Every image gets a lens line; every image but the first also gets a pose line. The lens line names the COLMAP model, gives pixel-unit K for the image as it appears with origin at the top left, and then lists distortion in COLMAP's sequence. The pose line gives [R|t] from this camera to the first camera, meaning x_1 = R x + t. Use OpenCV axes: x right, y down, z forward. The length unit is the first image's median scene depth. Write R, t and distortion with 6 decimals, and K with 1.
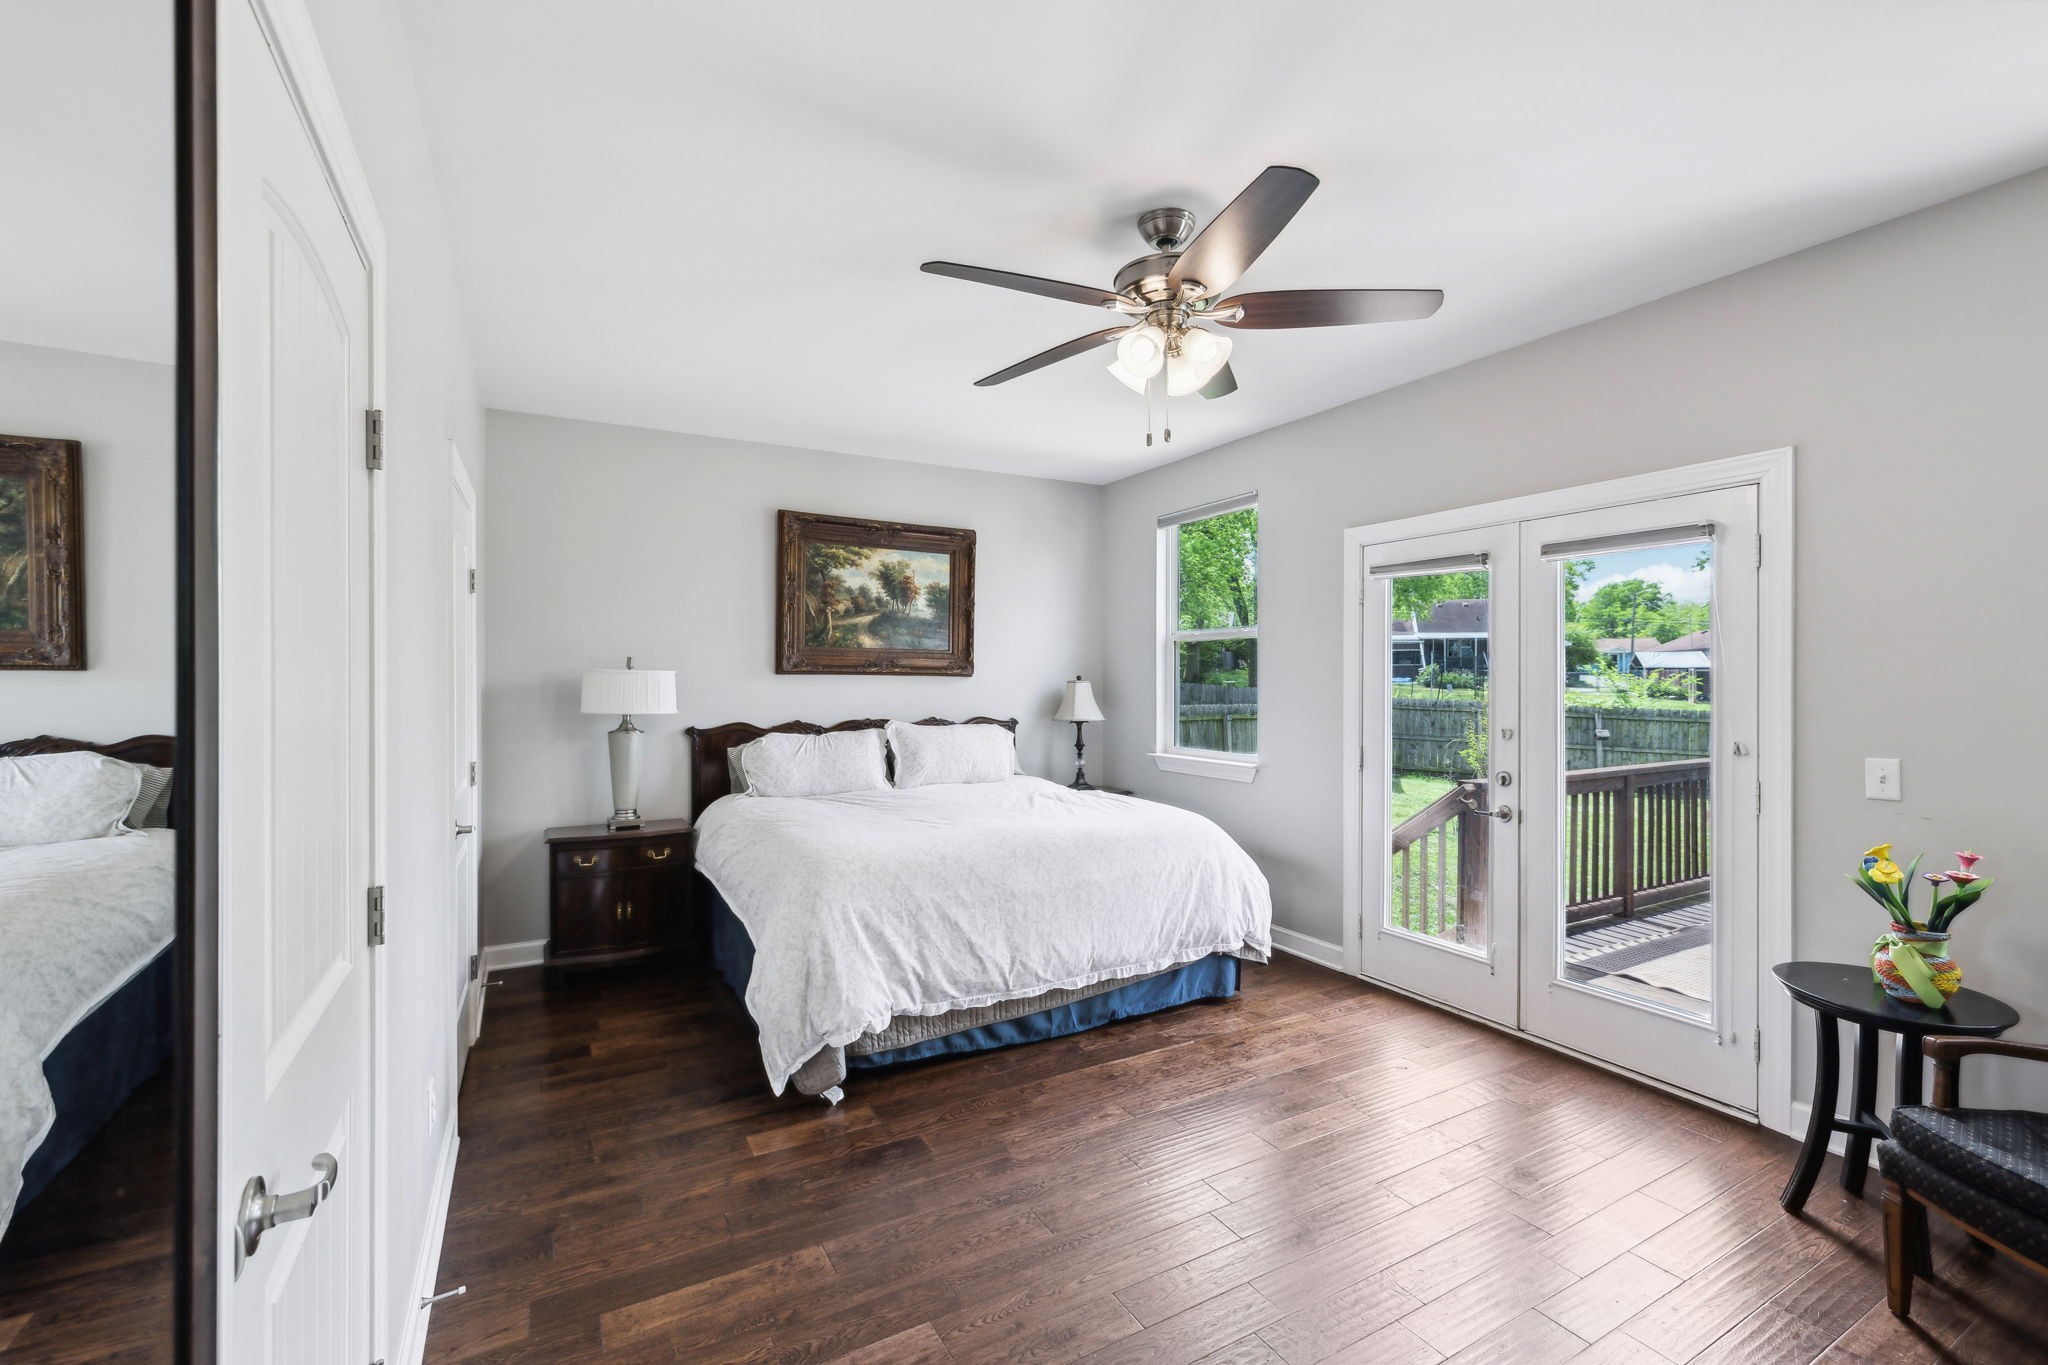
lens RADIAL K [[858.0, 0, 1016.5], [0, 858.0, 681.3], [0, 0, 1]] dist [0.001830, 0.000075]
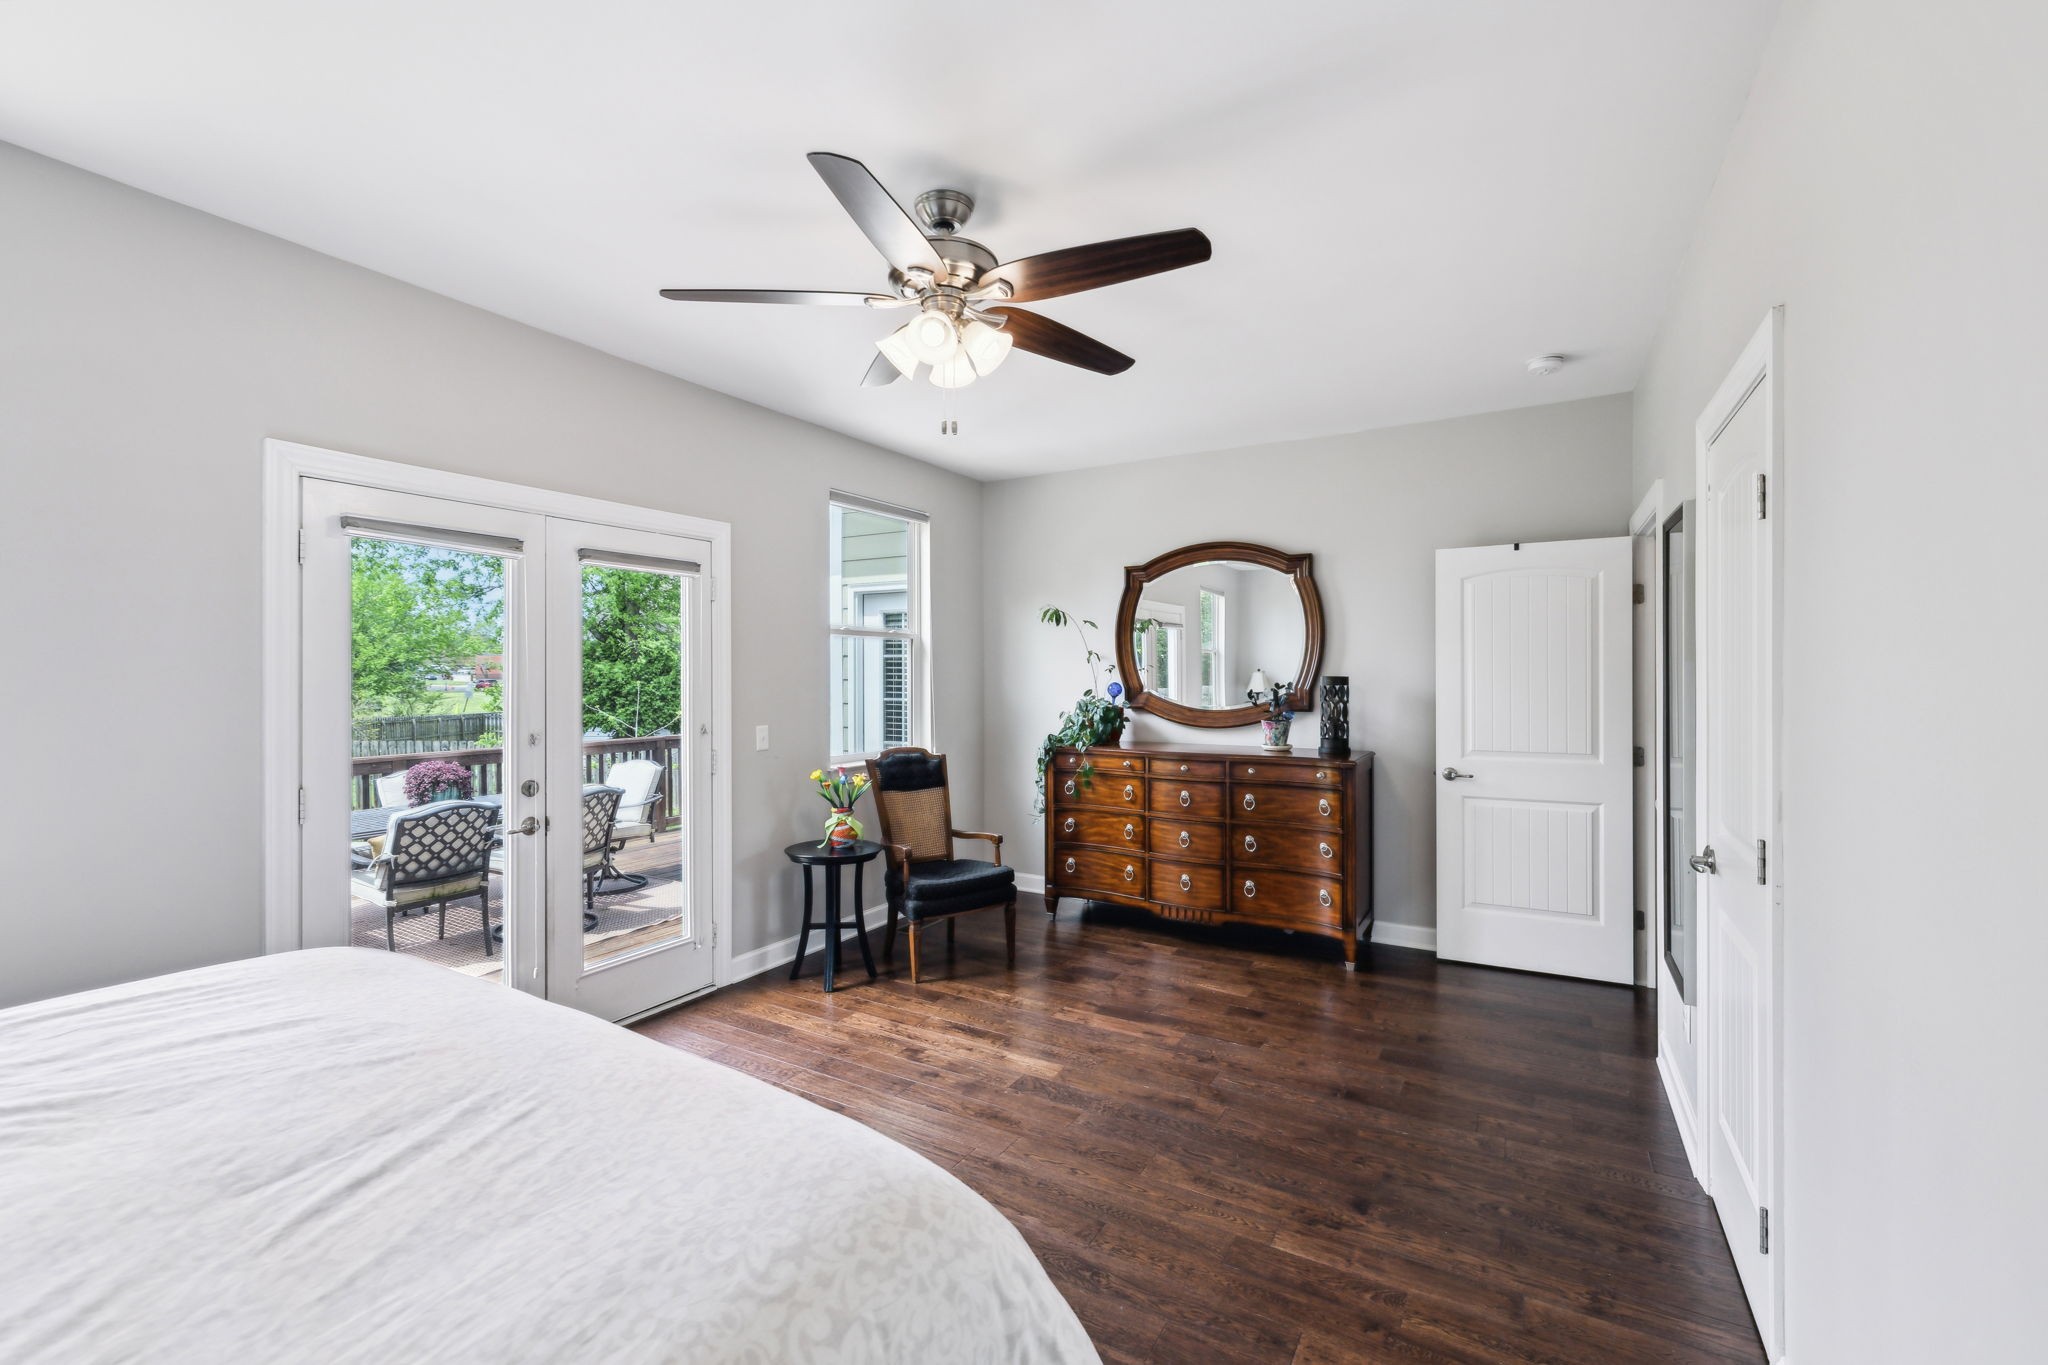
lens RADIAL K [[858.0, 0, 1019.2], [0, 858.0, 679.8], [0, 0, 1]] dist [0.001830, 0.000075]
pose [[-0.501659, -0.005158, 0.865050, -0.700823], [0.003157, 0.999965, 0.007793, -0.012682], [-0.865060, 0.006640, -0.501625, 1.417839]]
